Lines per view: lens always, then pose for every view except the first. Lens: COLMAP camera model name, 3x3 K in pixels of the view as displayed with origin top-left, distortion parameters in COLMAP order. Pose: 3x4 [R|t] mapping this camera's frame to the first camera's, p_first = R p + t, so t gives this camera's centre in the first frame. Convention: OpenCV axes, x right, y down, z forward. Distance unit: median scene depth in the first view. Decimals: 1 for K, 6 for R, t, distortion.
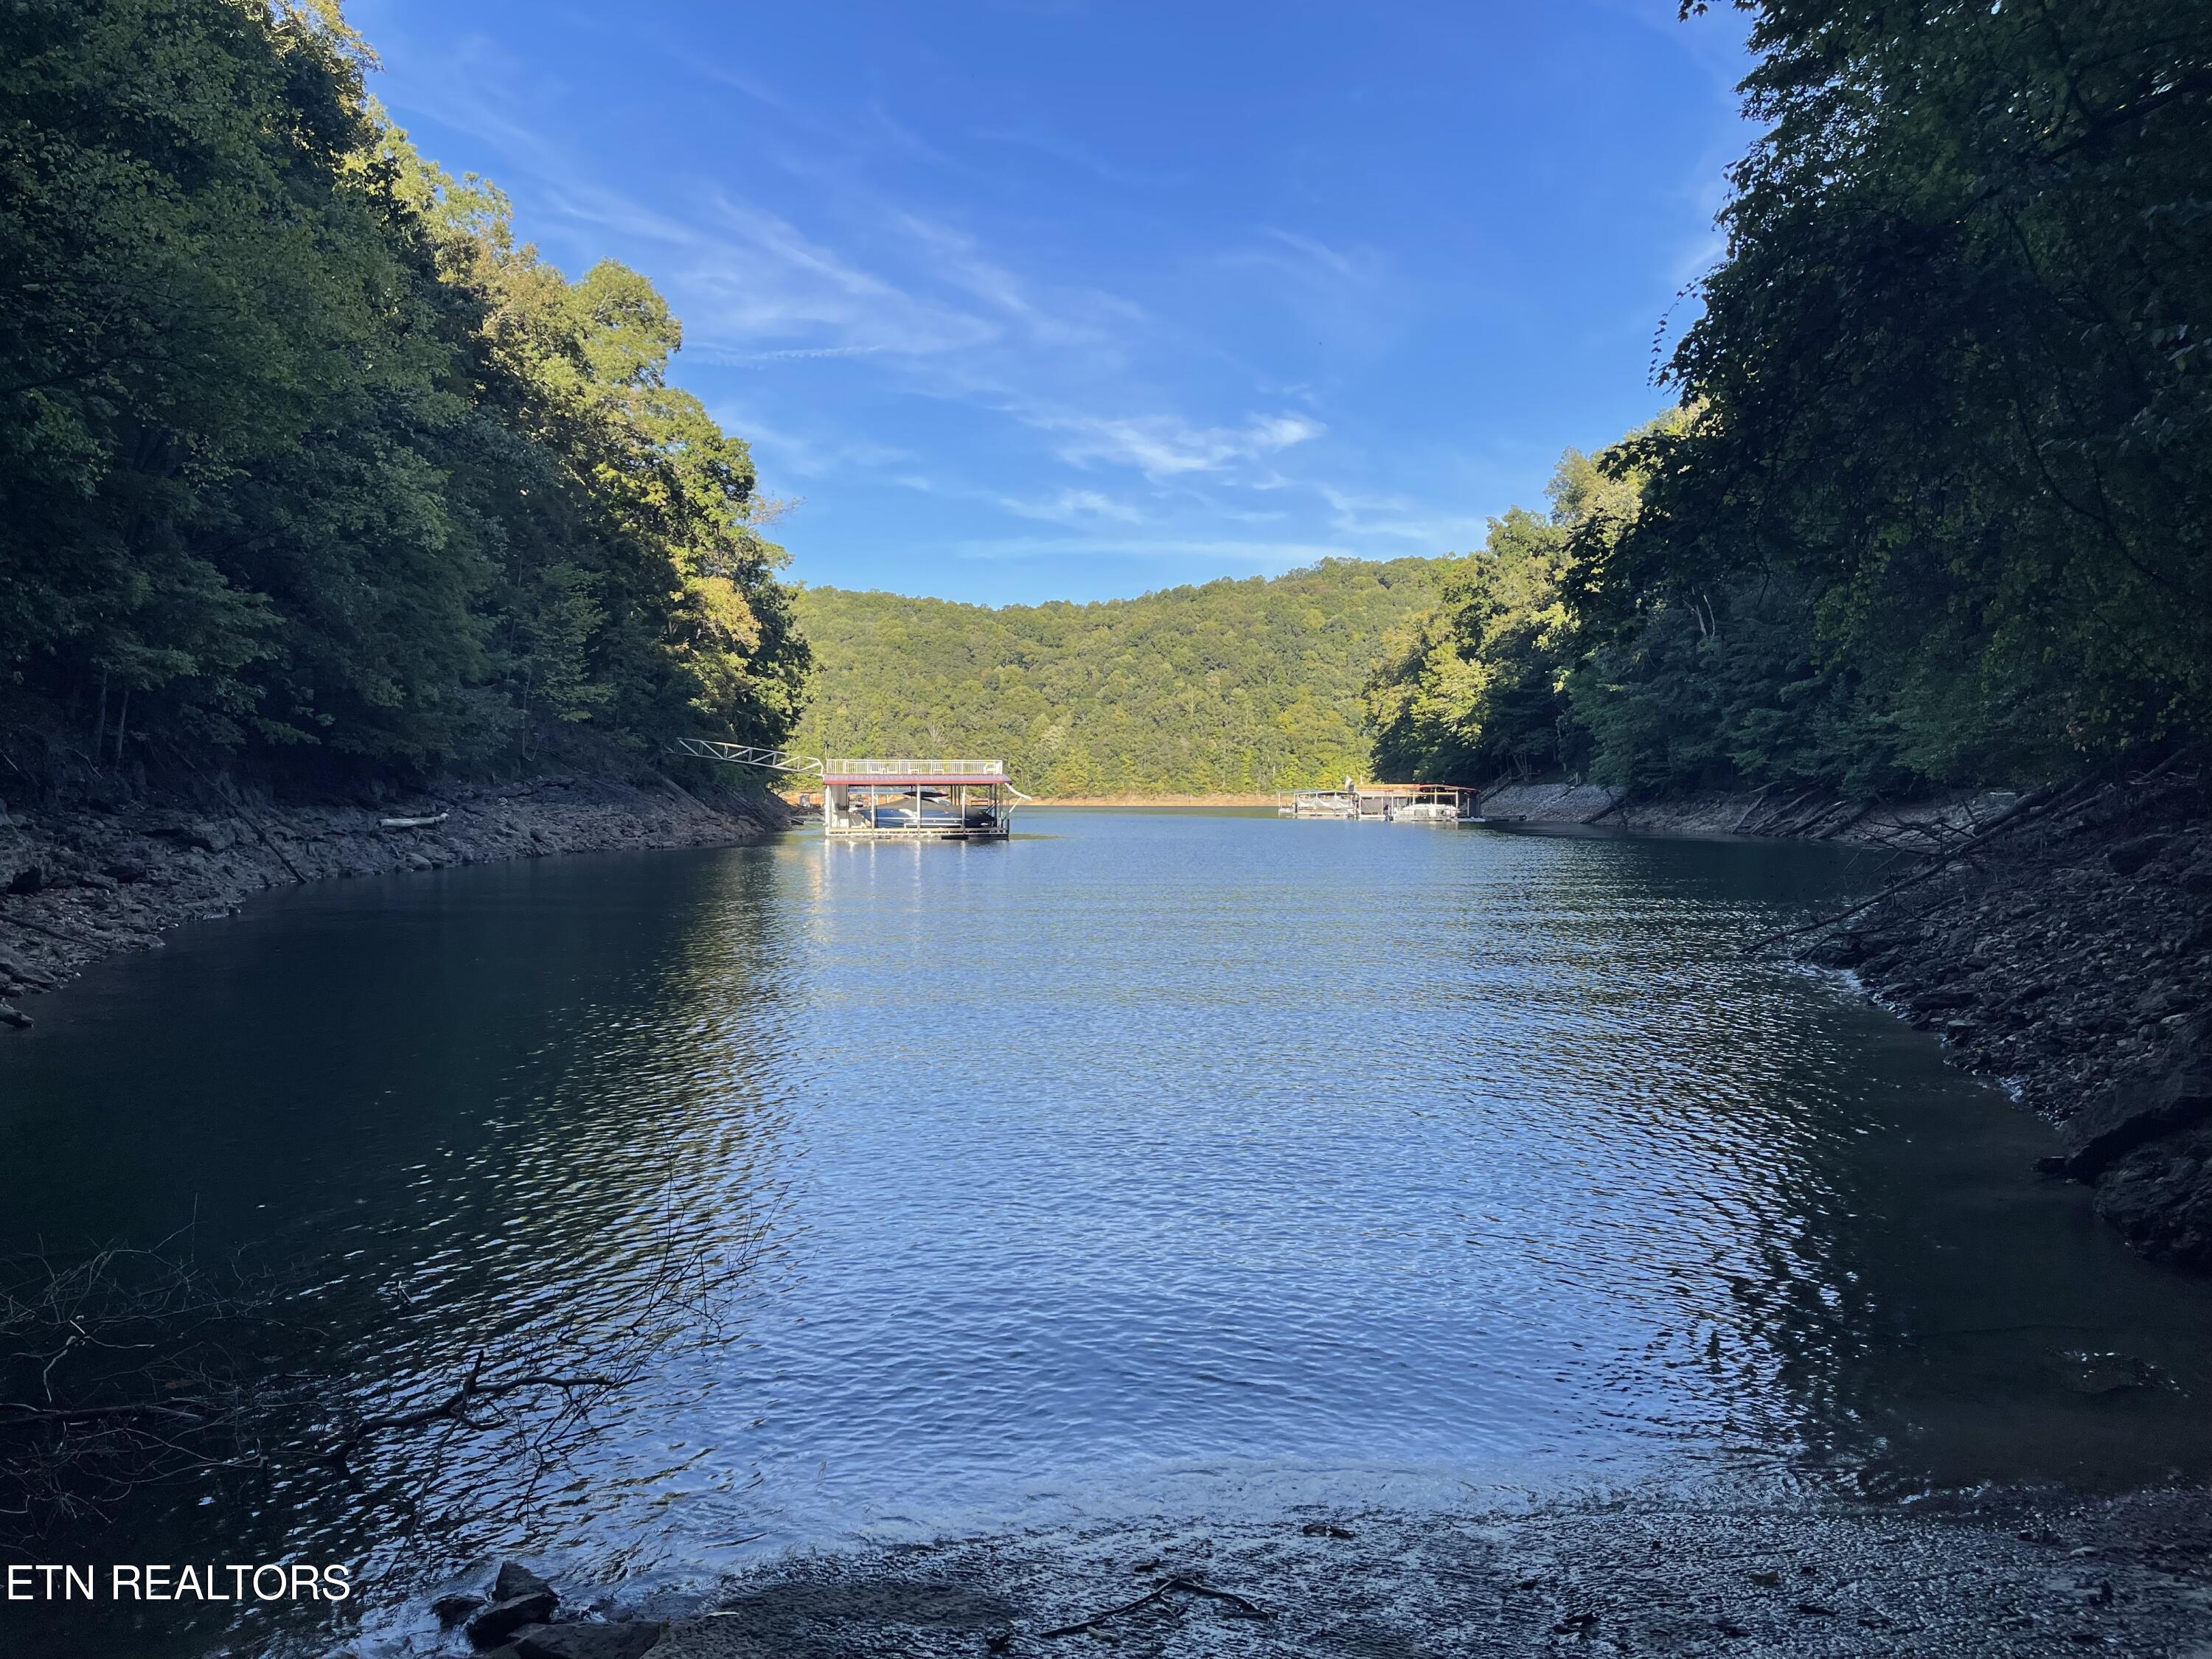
lens RADIAL K [[1618.9, 0, 1105.5], [0, 1618.9, 835.4], [0, 0, 1]] dist [0.046918, -0.004142]
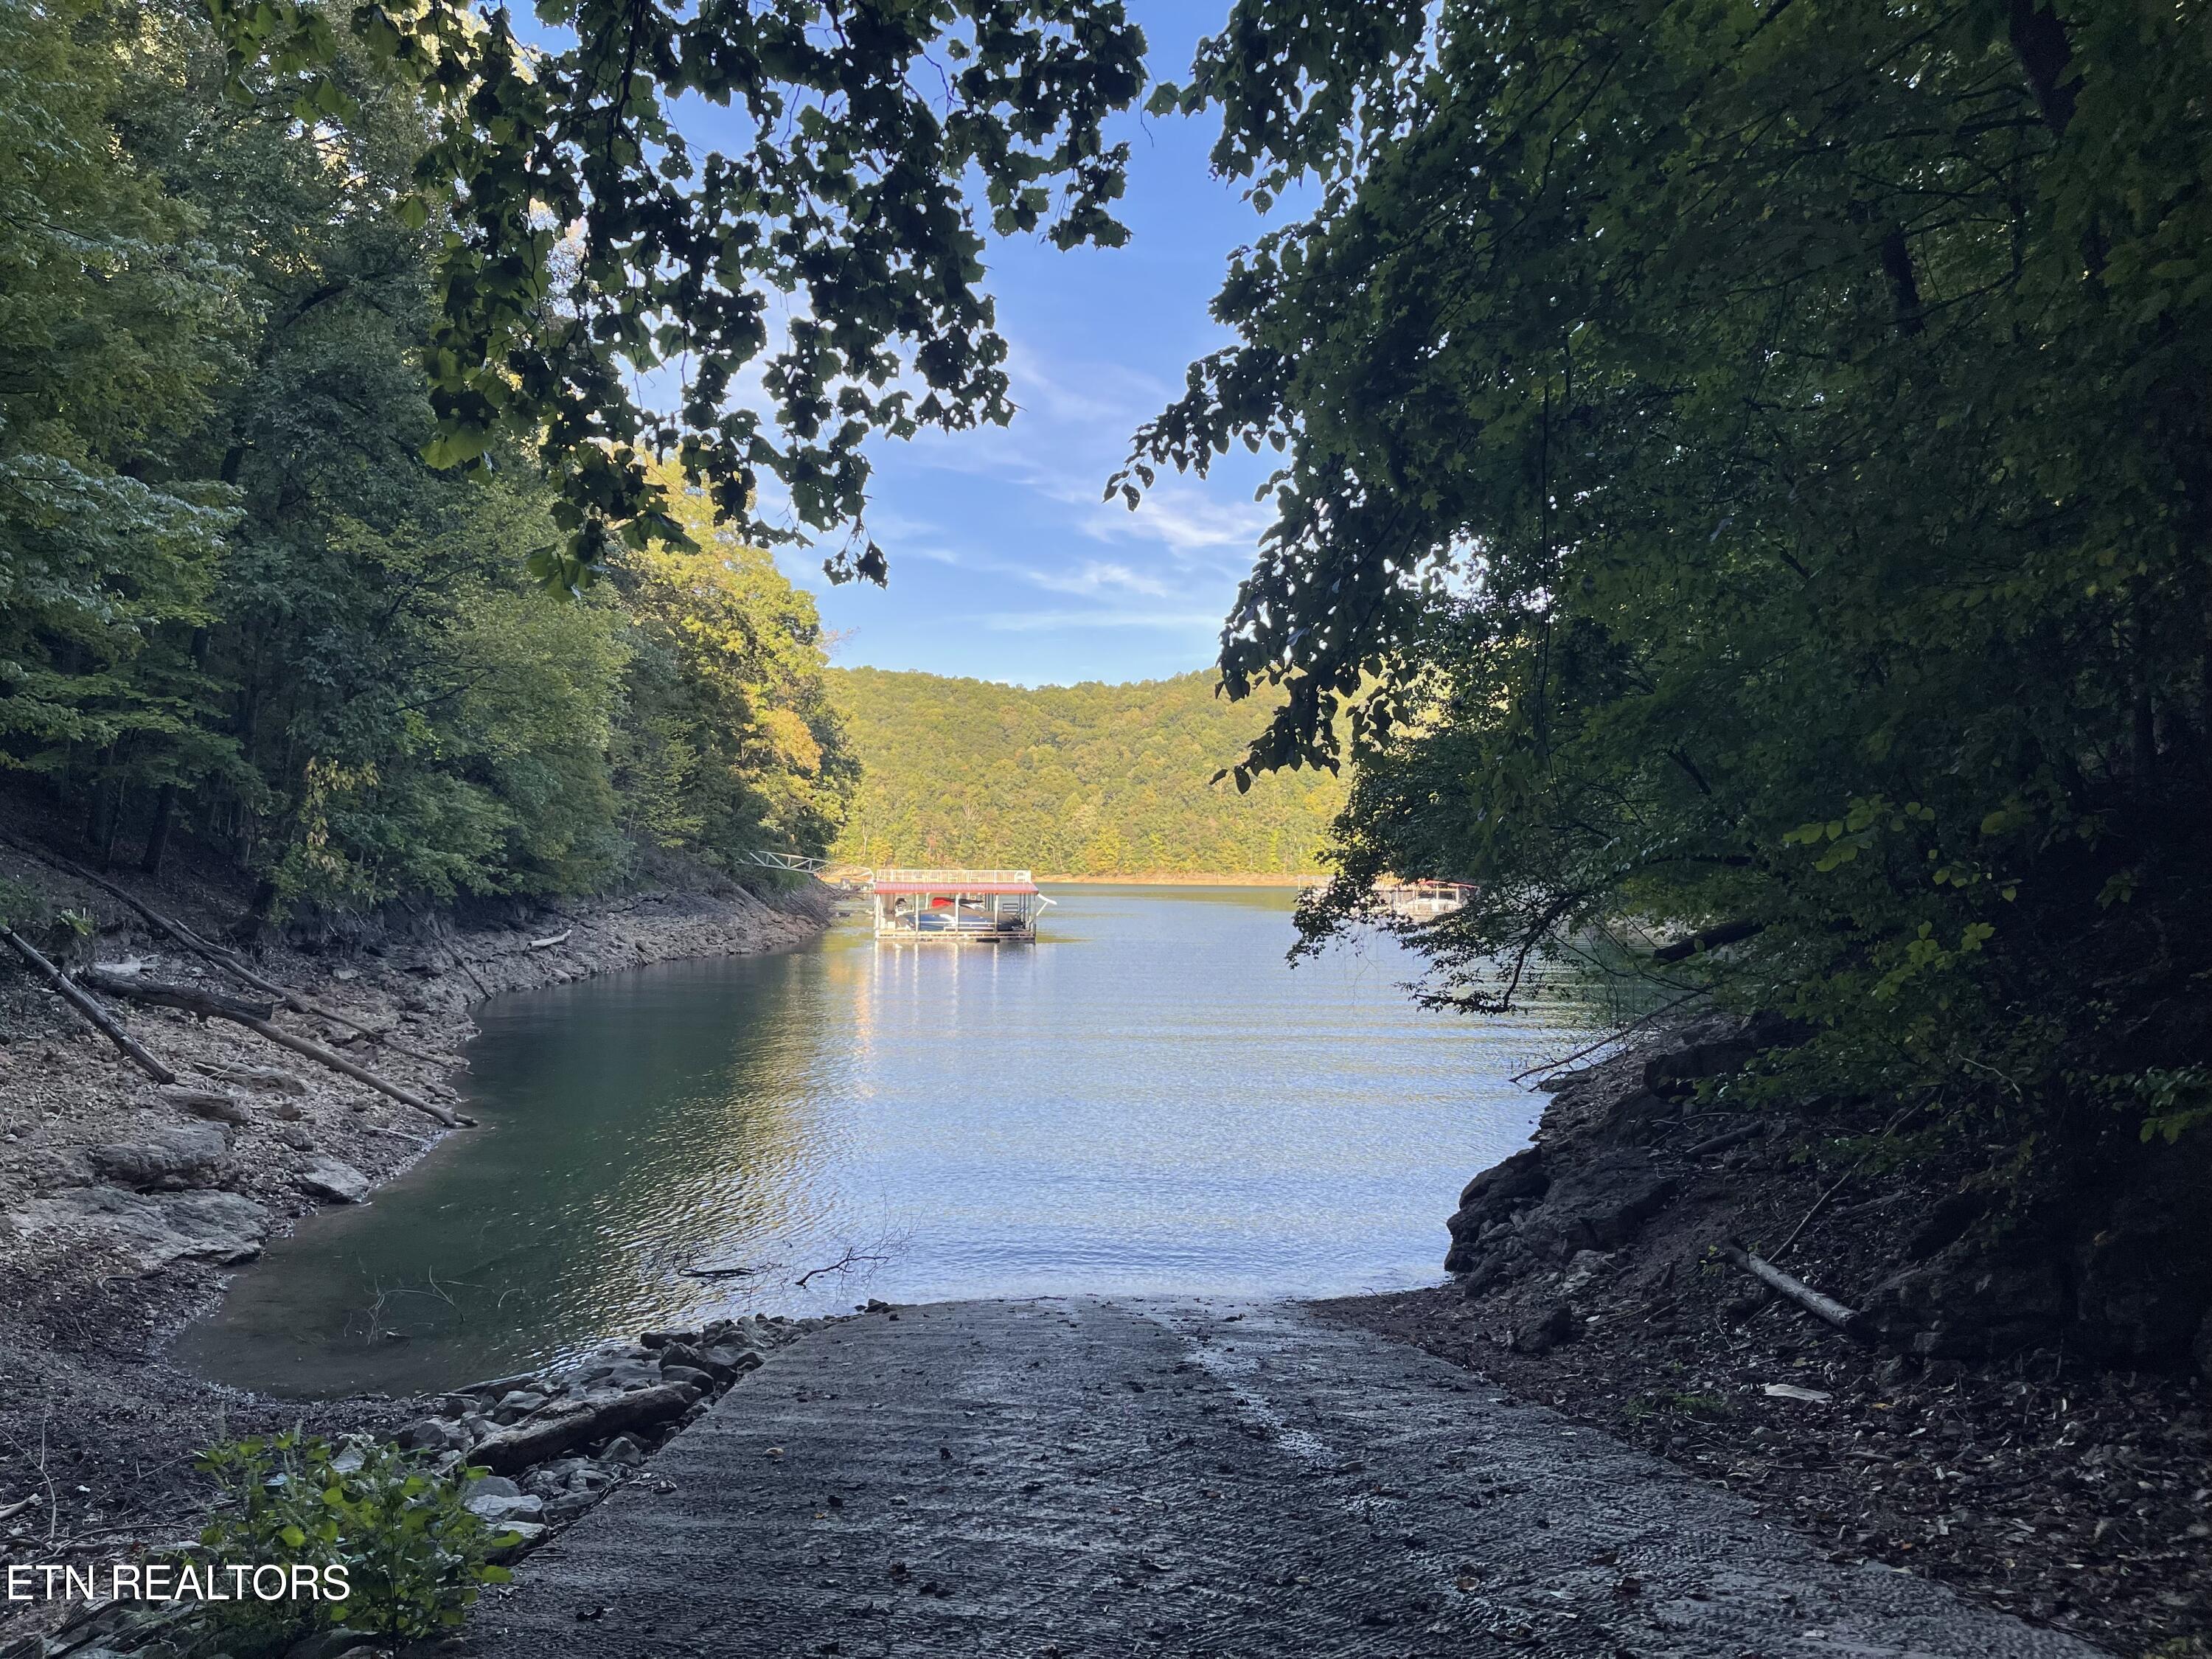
lens RADIAL K [[1618.9, 0, 1107.6], [0, 1618.9, 824.3], [0, 0, 1]] dist [0.046918, -0.004142]
pose [[0.999786, 0.007882, -0.019116, 0.011725], [-0.008848, 0.998658, -0.051030, -0.022504], [0.018688, 0.051189, 0.998514, -0.137602]]
